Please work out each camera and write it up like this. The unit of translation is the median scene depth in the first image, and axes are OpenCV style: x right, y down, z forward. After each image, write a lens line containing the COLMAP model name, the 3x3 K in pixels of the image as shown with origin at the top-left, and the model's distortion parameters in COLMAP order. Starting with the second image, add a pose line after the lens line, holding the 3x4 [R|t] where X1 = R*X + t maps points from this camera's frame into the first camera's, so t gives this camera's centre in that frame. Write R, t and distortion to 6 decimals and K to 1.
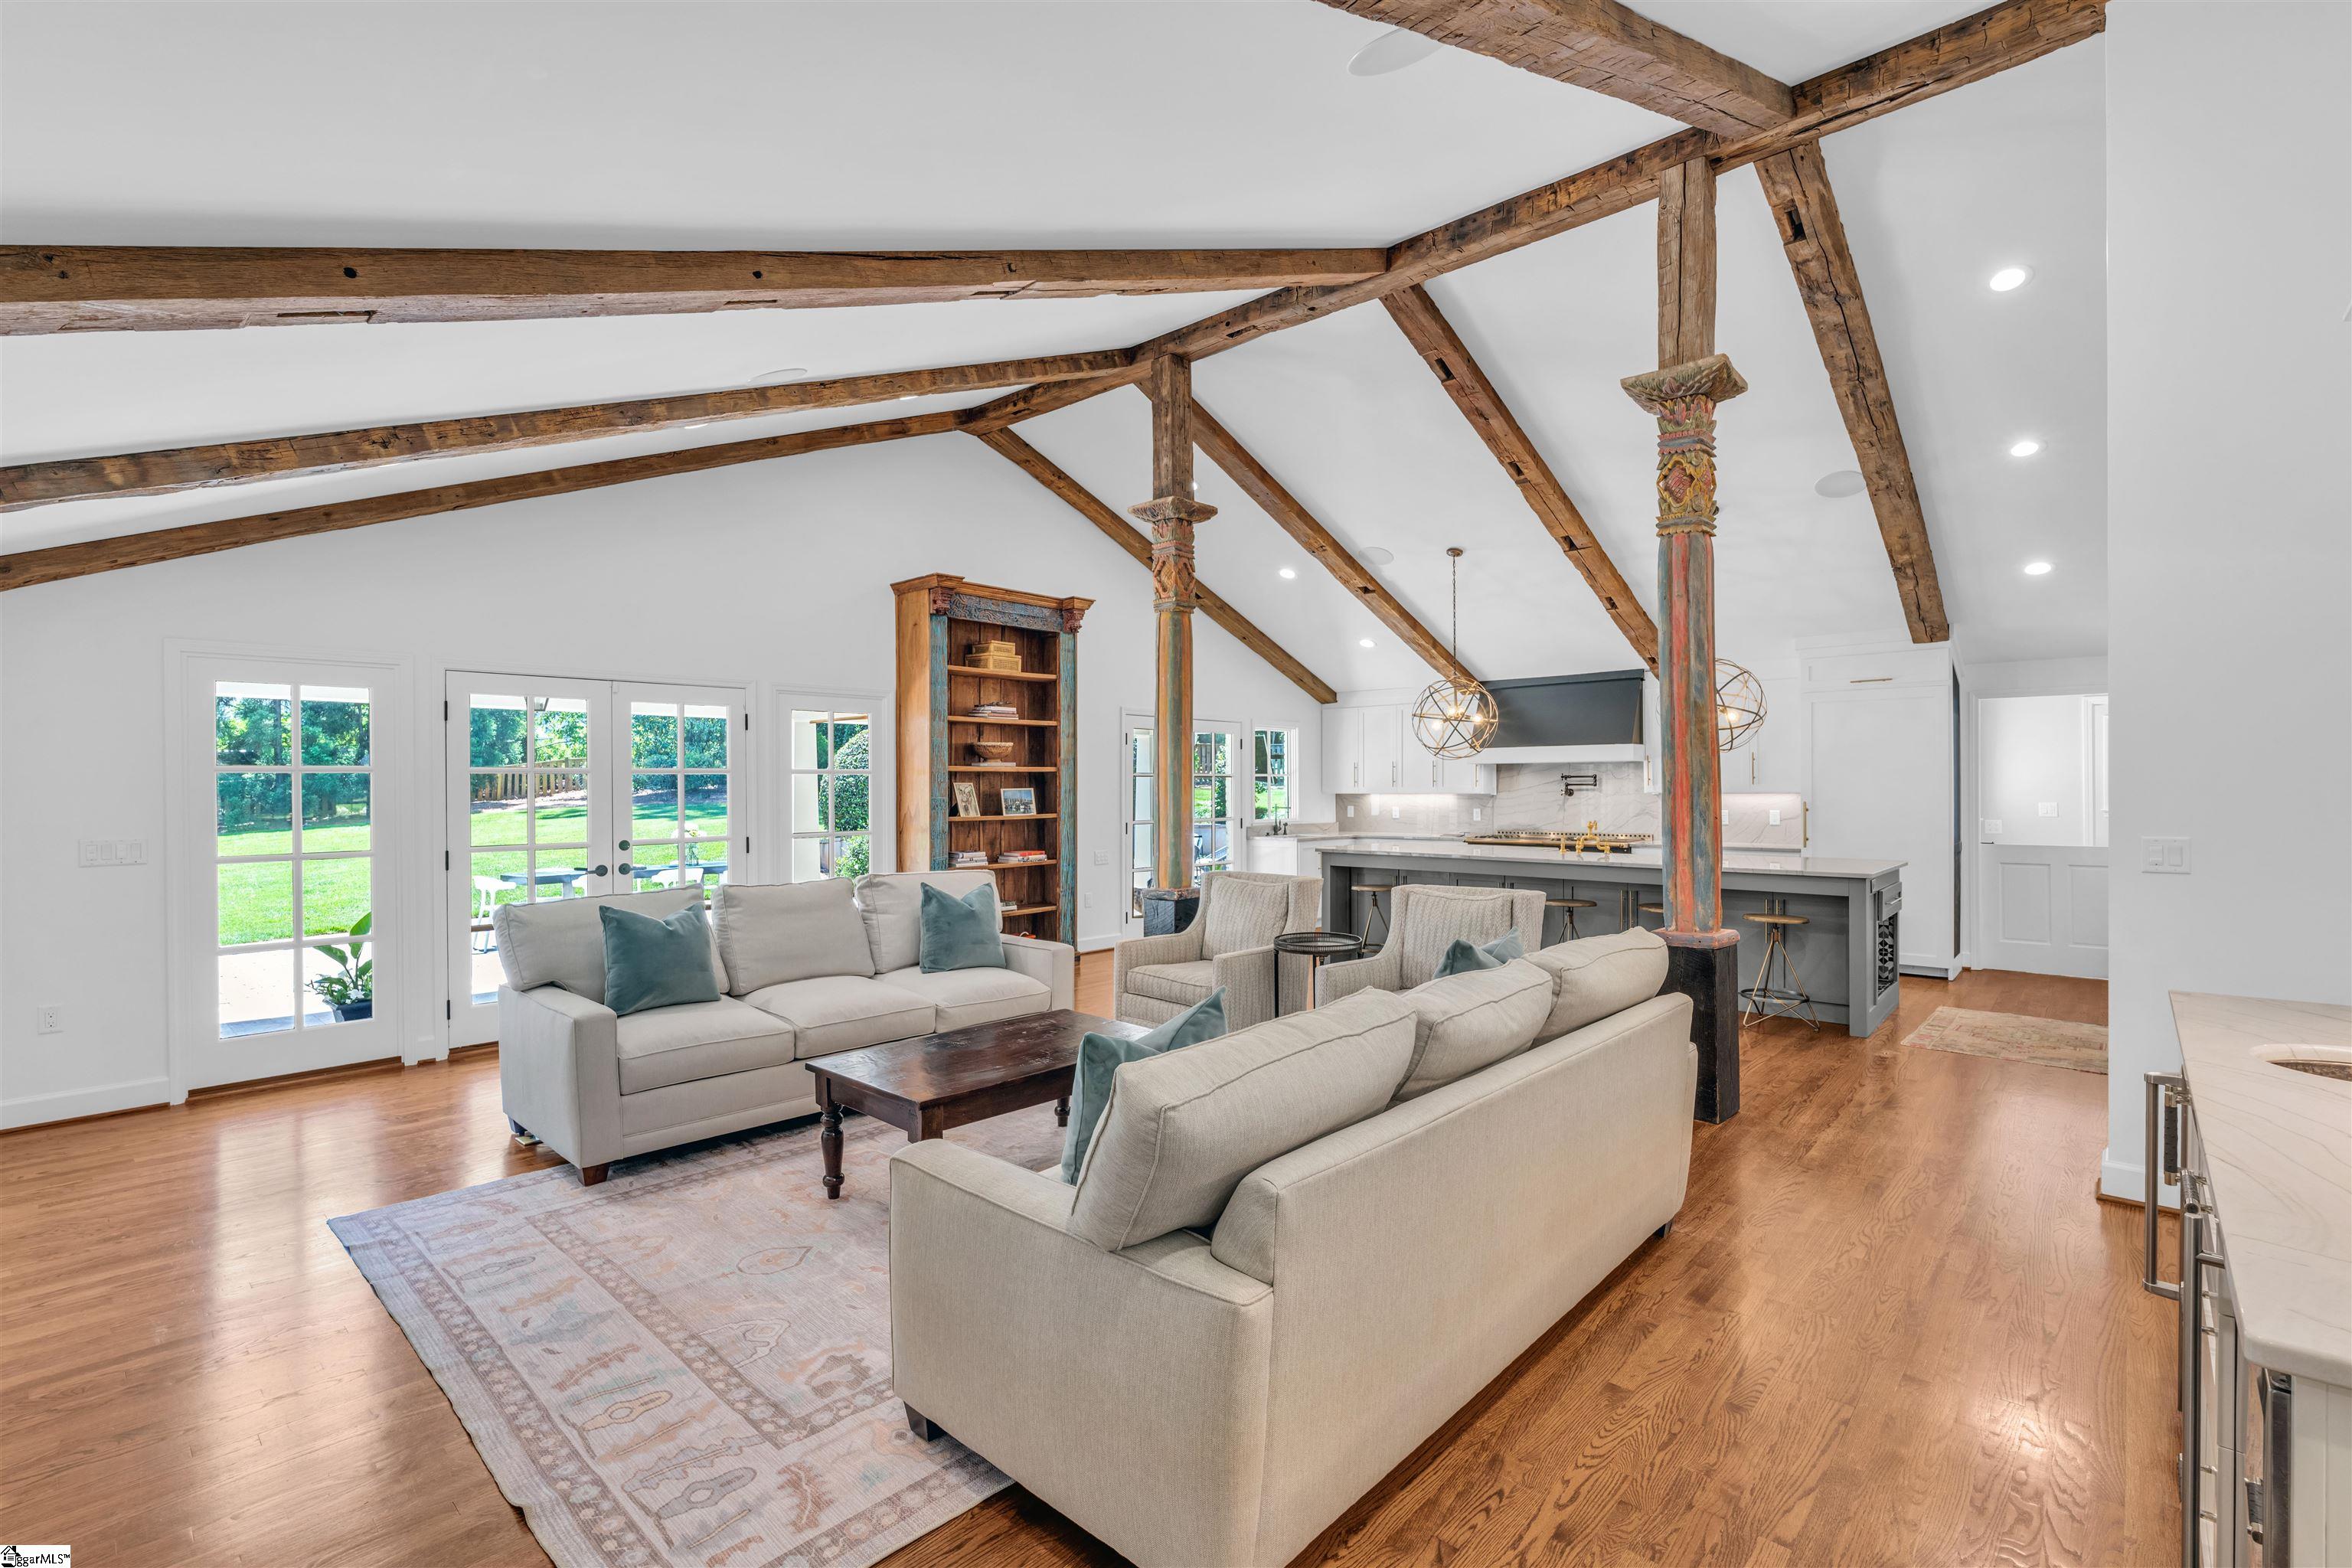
lens RADIAL K [[1031.6, 0, 1181.0], [0, 1031.6, 782.5], [0, 0, 1]] dist [-0.007942, 0.000514]
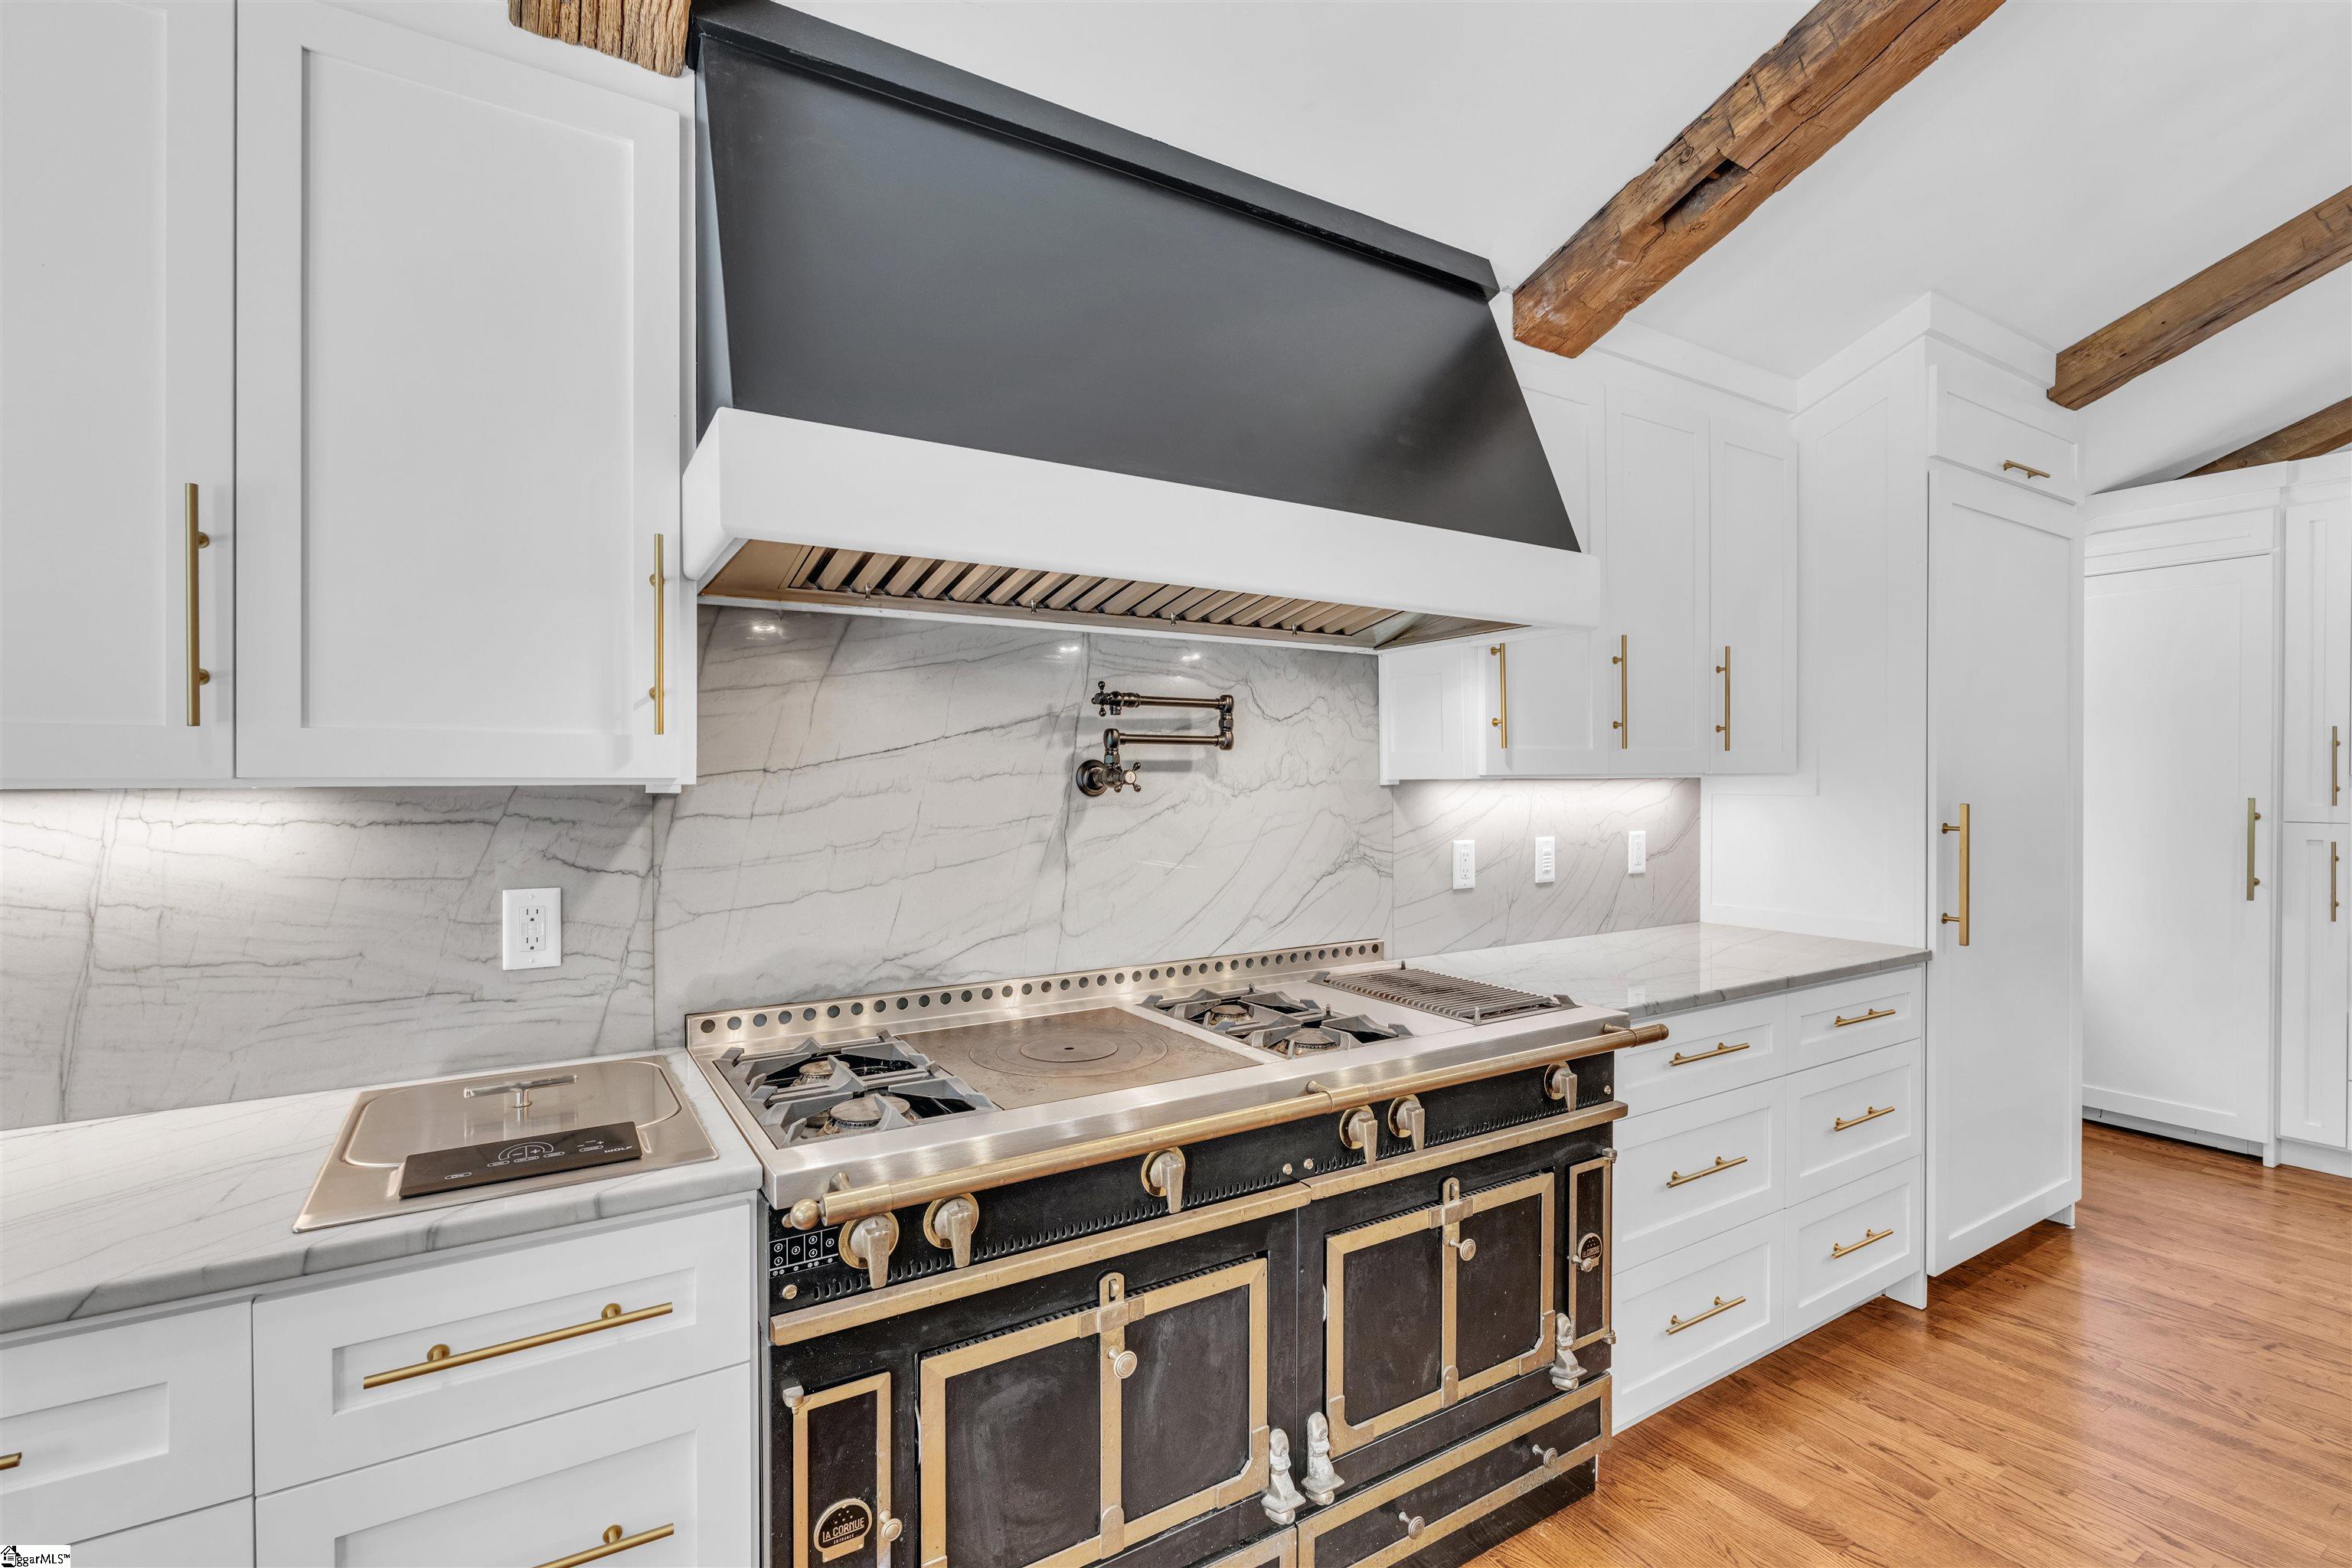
lens RADIAL K [[1087.0, 0, 1180.2], [0, 1087.0, 784.2], [0, 0, 1]] dist [-0.000790, -0.000253]
pose [[0.263967, -0.001601, 0.964530, 0.213958], [-0.002723, 0.999993, 0.002405, 0.012959], [-0.964528, -0.003262, 0.263961, 1.138961]]
